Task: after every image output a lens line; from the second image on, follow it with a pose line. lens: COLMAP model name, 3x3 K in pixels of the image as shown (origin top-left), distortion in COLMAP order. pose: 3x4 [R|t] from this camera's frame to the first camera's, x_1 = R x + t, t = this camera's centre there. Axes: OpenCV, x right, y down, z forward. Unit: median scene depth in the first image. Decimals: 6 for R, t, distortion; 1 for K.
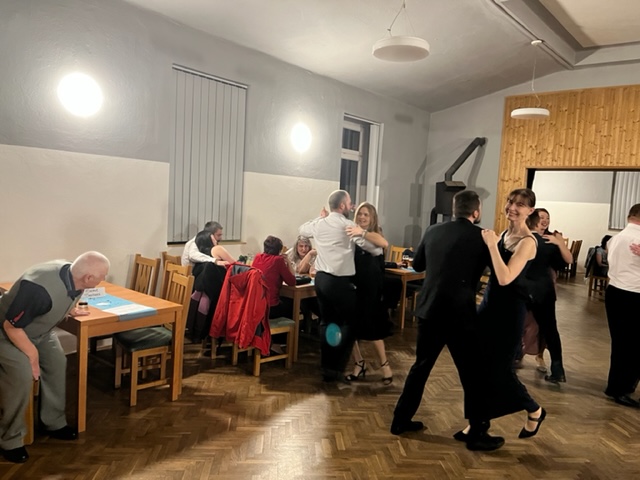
lens RADIAL K [[502.5, 0, 318.1], [0, 502.5, 232.8], [0, 0, 1]] dist [0.055452, -0.052809]
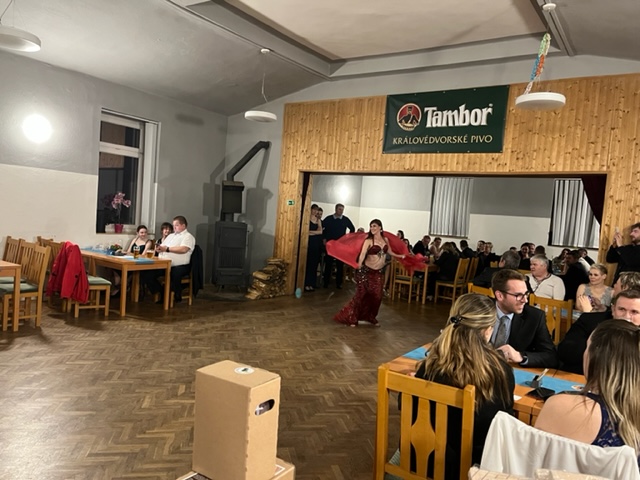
lens RADIAL K [[502.5, 0, 317.7], [0, 502.5, 238.9], [0, 0, 1]] dist [0.055452, -0.052809]
pose [[0.994788, 0.019624, 0.100061, 0.361911], [-0.018339, 0.999737, -0.013745, 0.031068], [-0.100305, 0.011838, 0.994886, -0.061723]]
